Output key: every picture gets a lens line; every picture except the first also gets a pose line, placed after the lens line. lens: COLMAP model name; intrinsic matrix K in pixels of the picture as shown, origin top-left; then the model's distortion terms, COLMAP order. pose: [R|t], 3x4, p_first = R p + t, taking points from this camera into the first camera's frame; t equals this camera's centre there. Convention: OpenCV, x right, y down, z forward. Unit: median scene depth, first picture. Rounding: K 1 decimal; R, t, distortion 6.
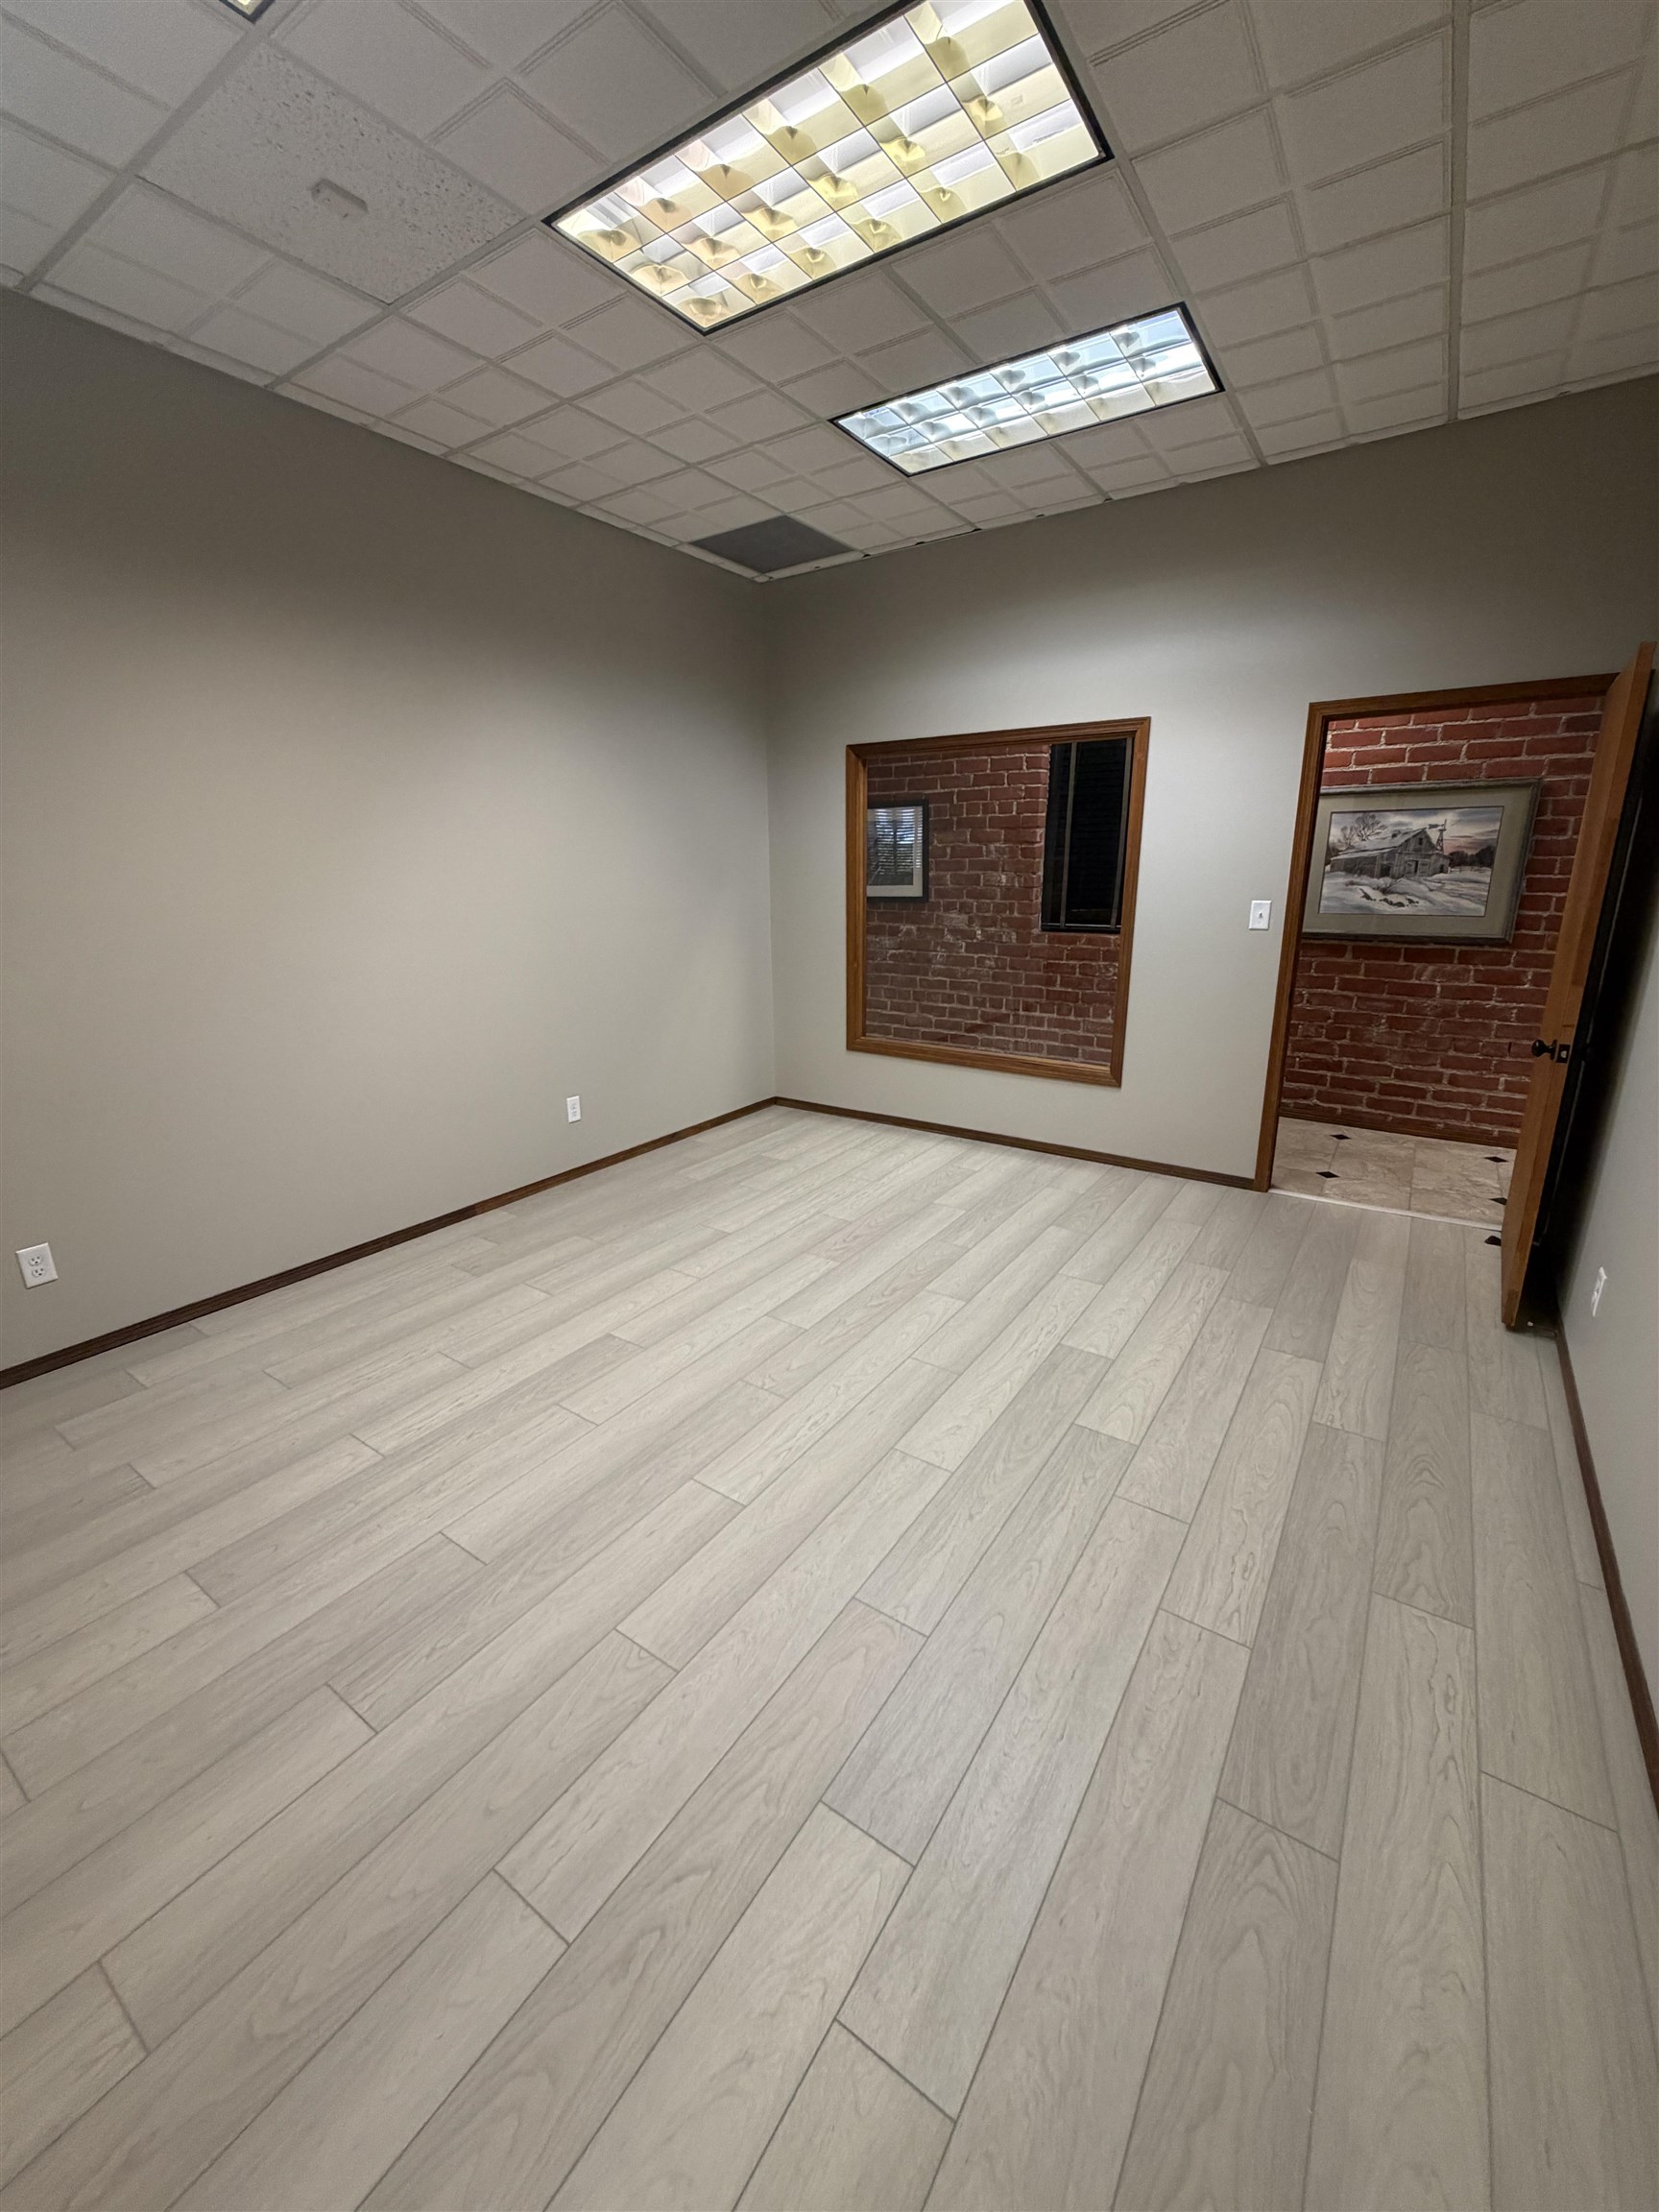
lens RADIAL K [[875.4, 0, 833.5], [0, 875.4, 1103.1], [0, 0, 1]] dist [-0.000463, 0.000182]
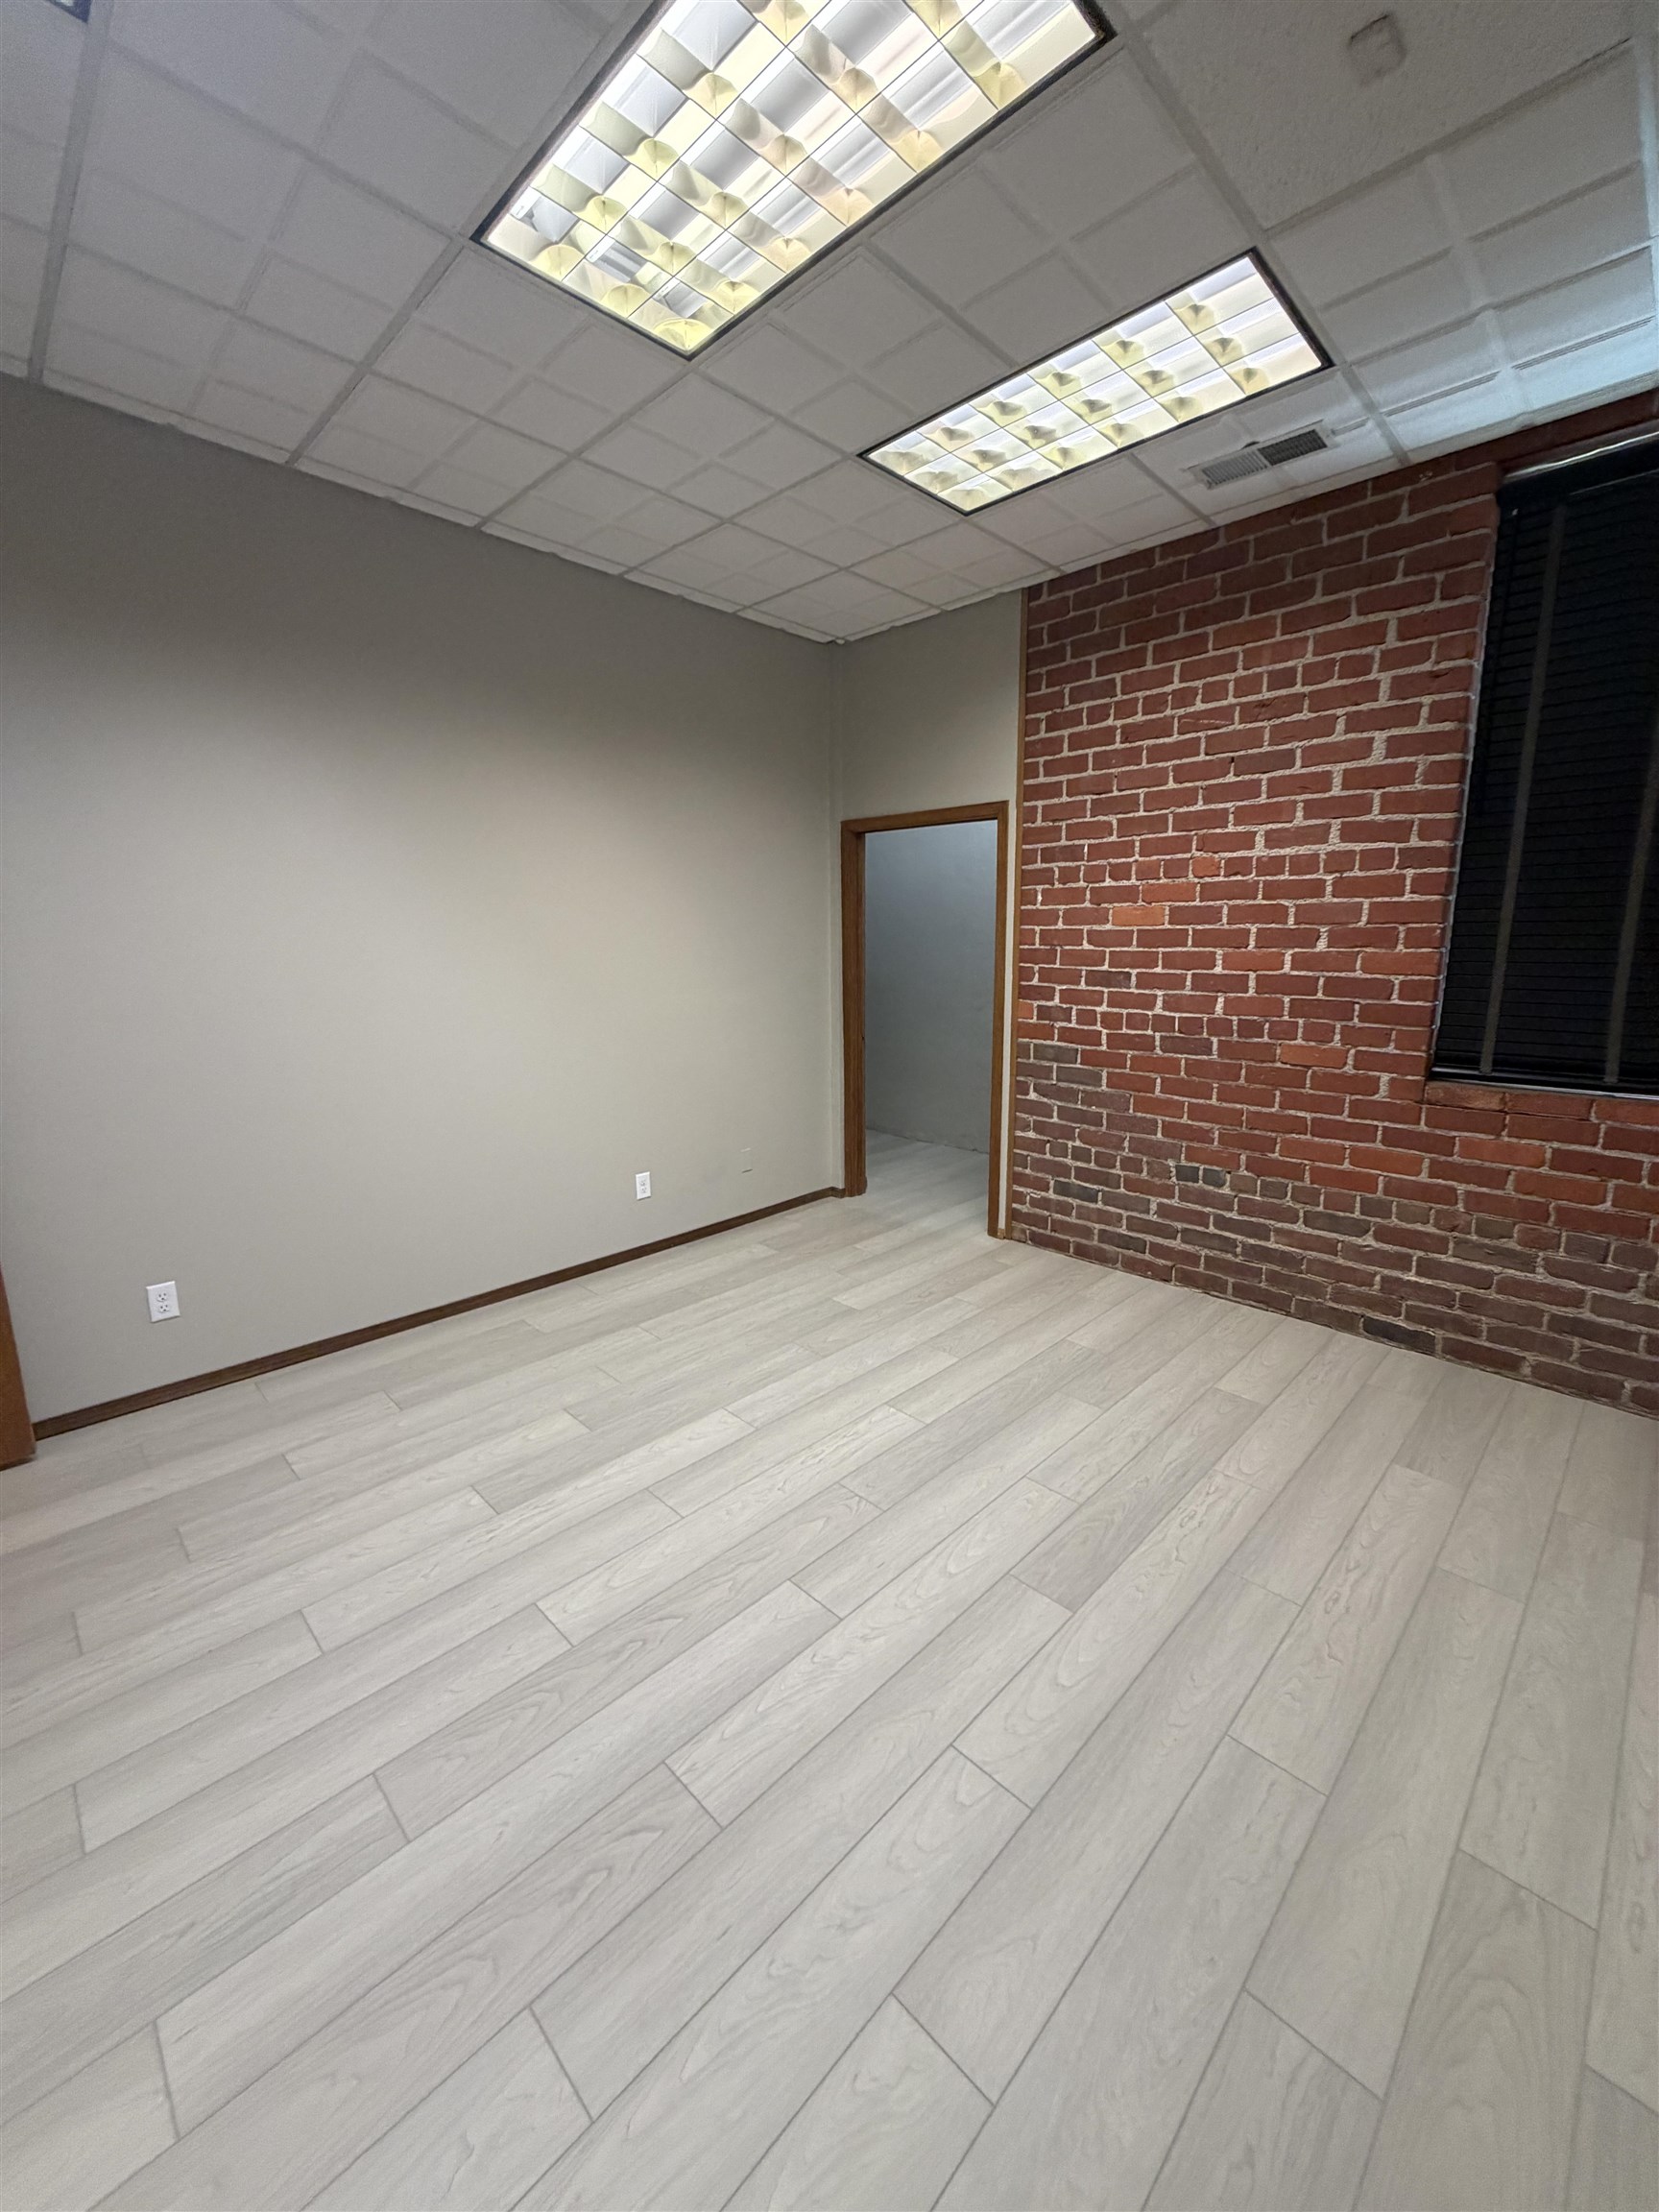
lens RADIAL K [[875.4, 0, 835.2], [0, 875.4, 1102.5], [0, 0, 1]] dist [-0.000463, 0.000182]
pose [[-0.983092, -0.022465, 0.181730, -0.208897], [0.061071, 0.895399, 0.441058, -0.446150], [-0.172629, 0.444699, -0.878887, 1.599047]]
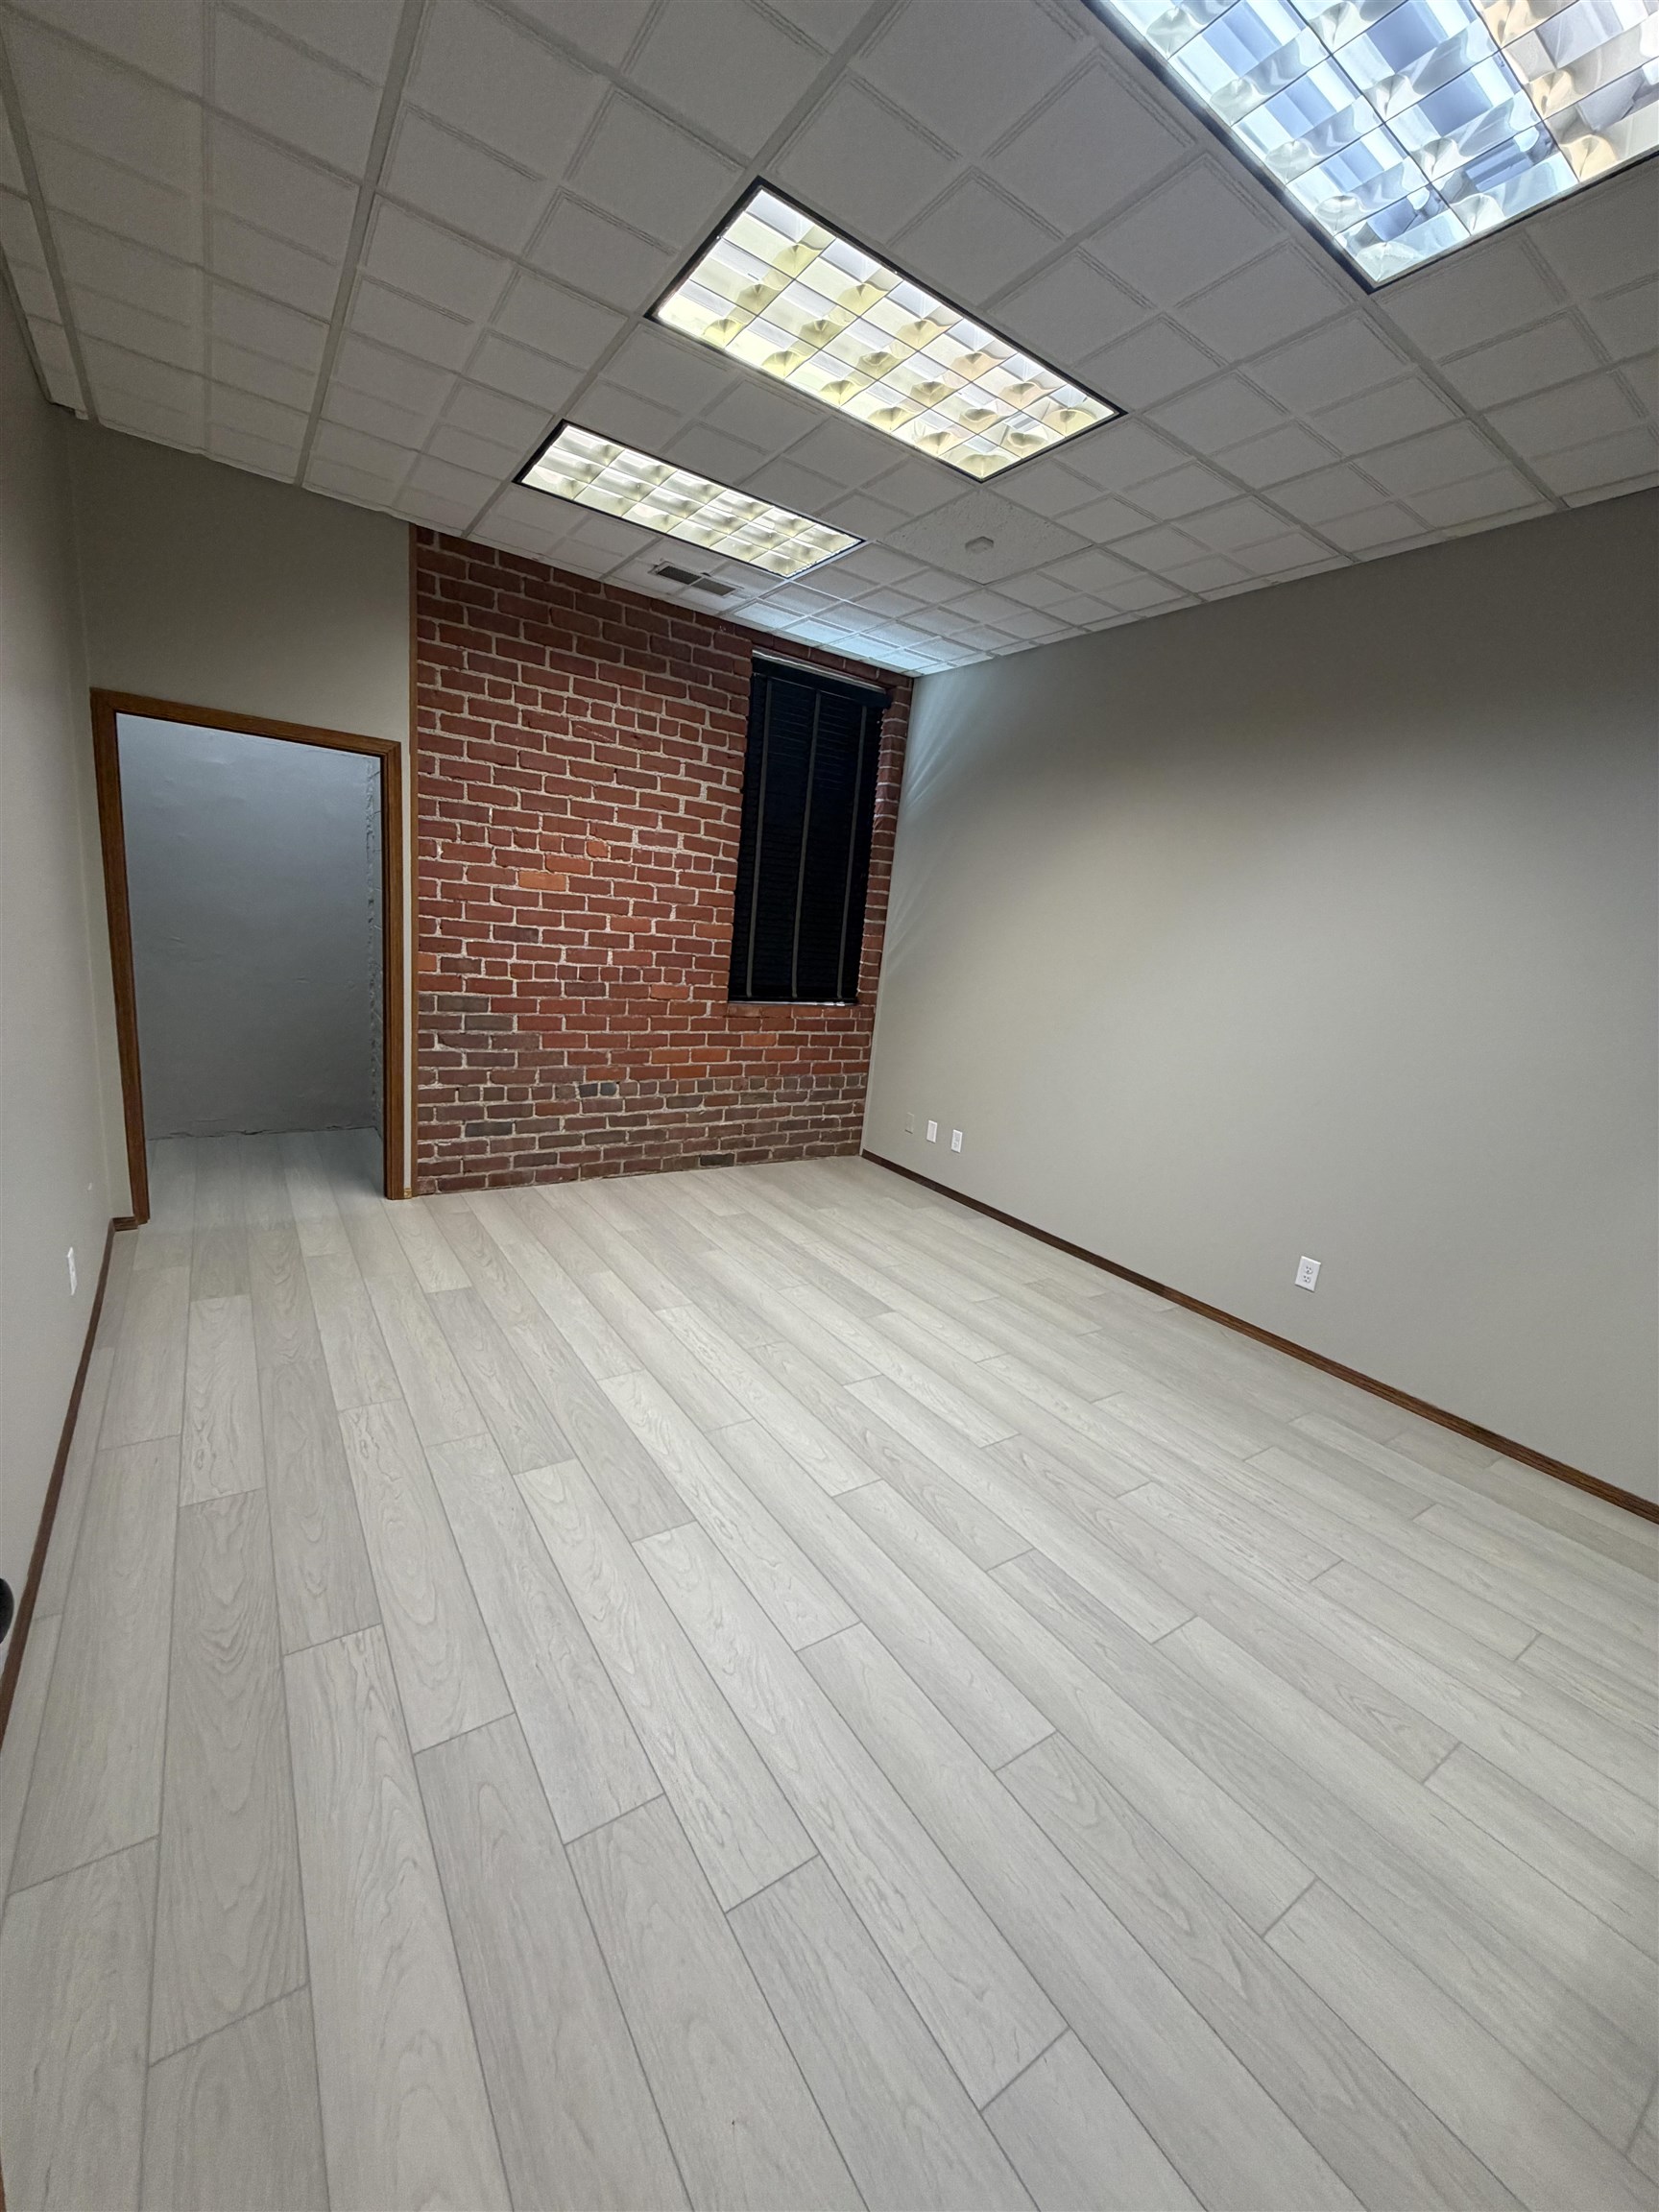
lens RADIAL K [[875.4, 0, 820.4], [0, 875.4, 1101.6], [0, 0, 1]] dist [-0.000463, 0.000182]
pose [[-0.371297, 0.163875, -0.913939, 0.937180], [-0.335534, 0.894106, 0.296633, -0.359996], [0.865769, 0.416796, -0.276994, 1.237351]]
